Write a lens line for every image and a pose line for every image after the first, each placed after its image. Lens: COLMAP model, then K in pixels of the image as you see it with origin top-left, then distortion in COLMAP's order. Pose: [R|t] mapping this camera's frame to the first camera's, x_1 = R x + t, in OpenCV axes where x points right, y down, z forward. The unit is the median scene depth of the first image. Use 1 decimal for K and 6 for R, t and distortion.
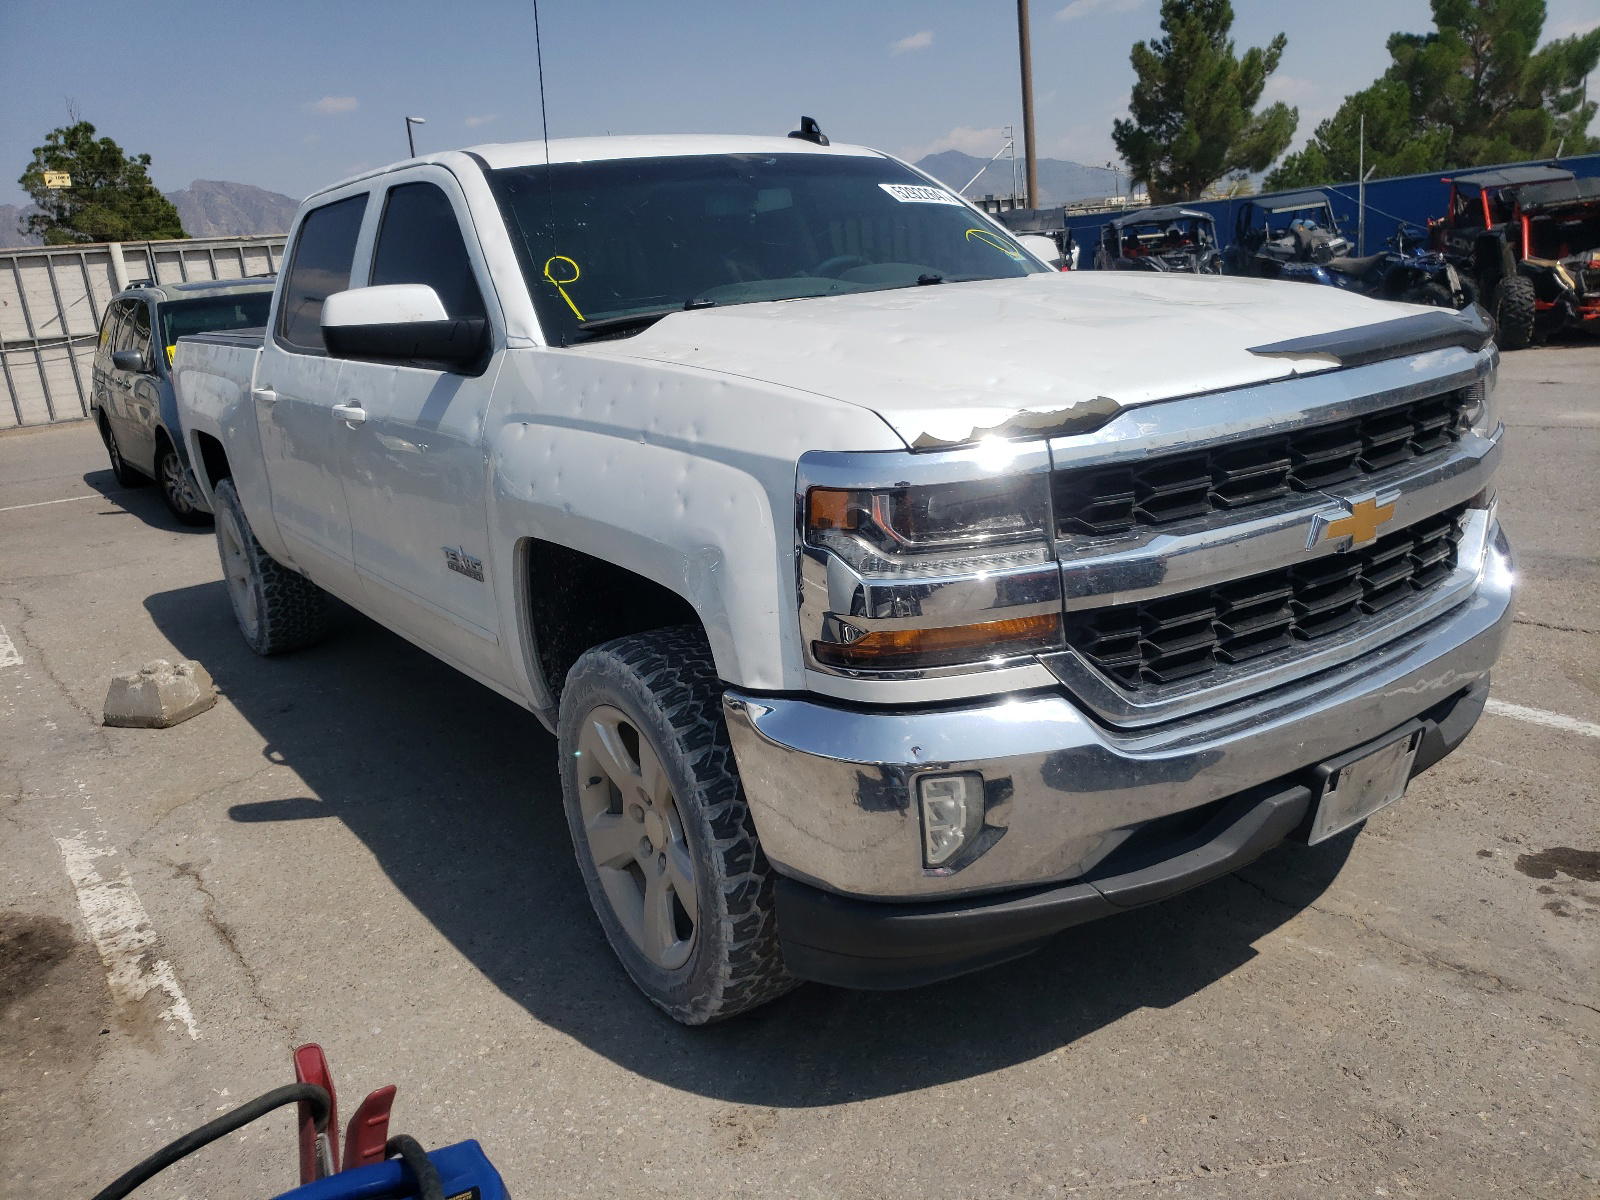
lens RADIAL K [[1231.5, 0, 798.2], [0, 1231.5, 594.1], [0, 0, 1]] dist [0.041856, 0.002450]
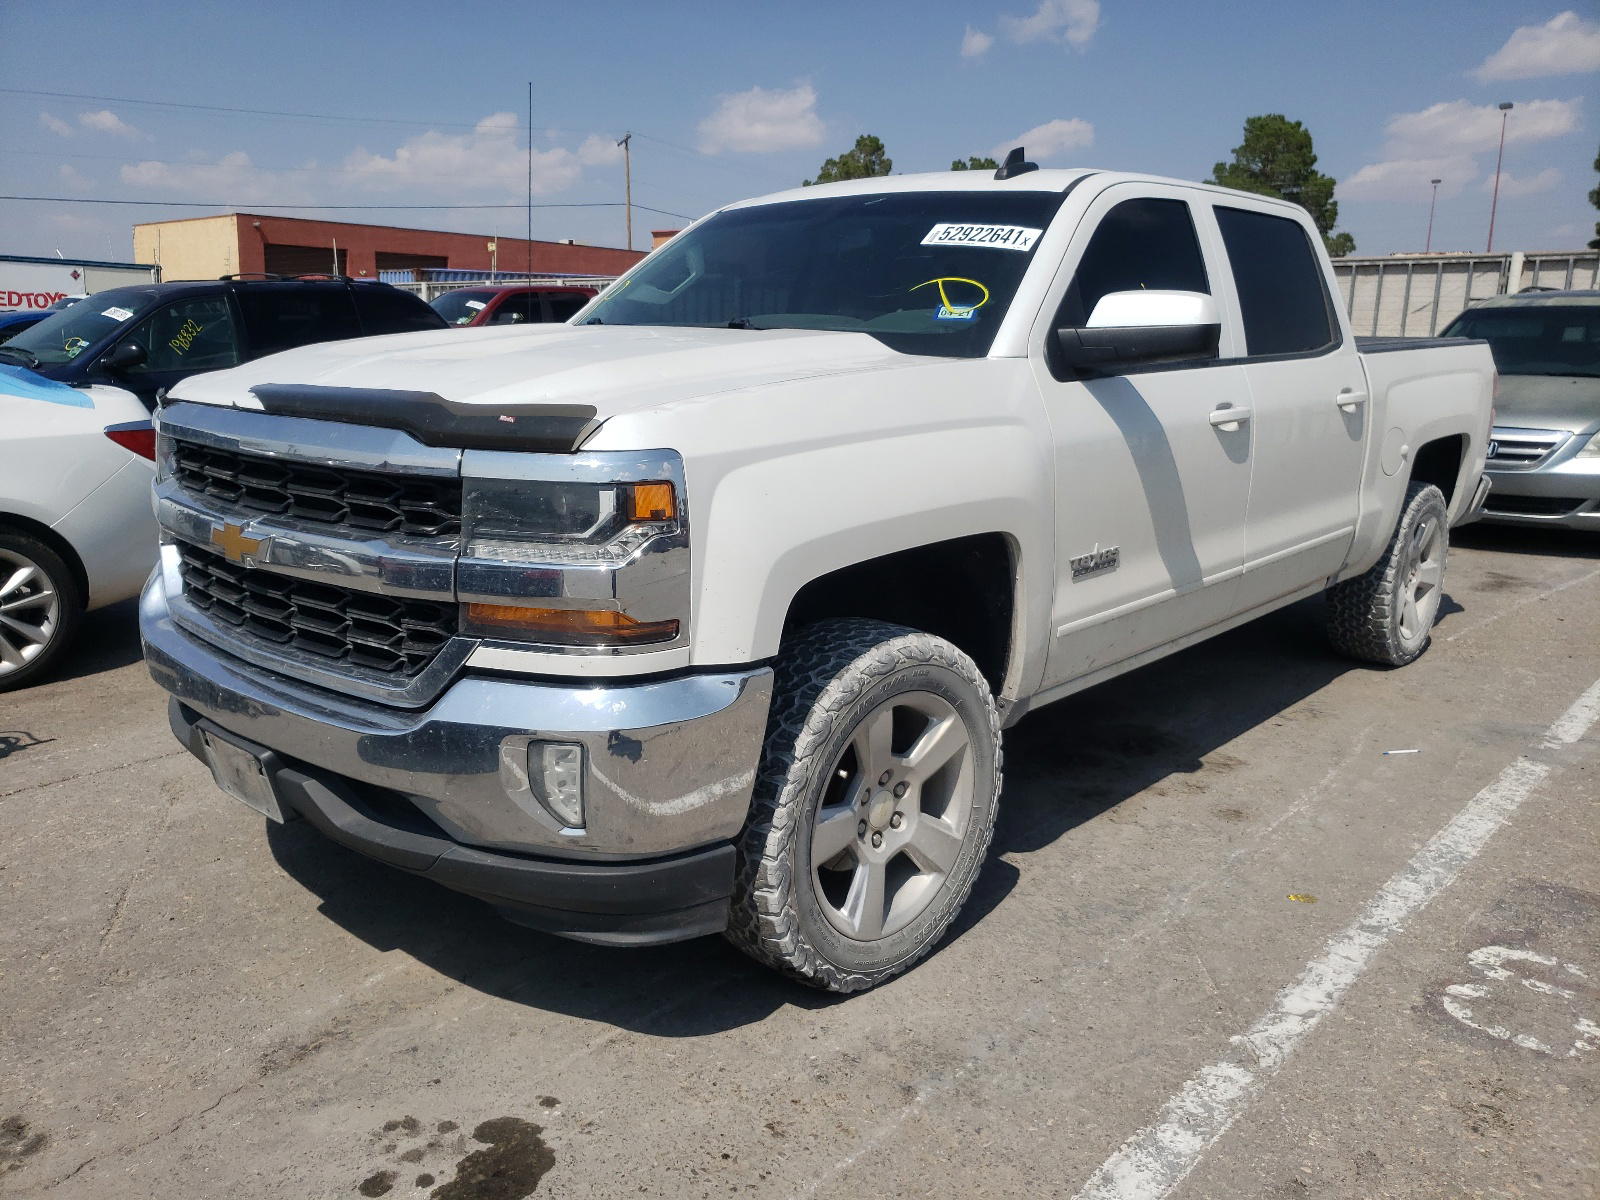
lens RADIAL K [[1231.5, 0, 800.6], [0, 1231.5, 598.4], [0, 0, 1]] dist [0.041856, 0.002450]
pose [[0.226277, 0.297826, -0.927415, 1.351264], [-0.282798, 0.931186, 0.230038, -0.348192], [0.932107, 0.210218, 0.294931, 0.942228]]
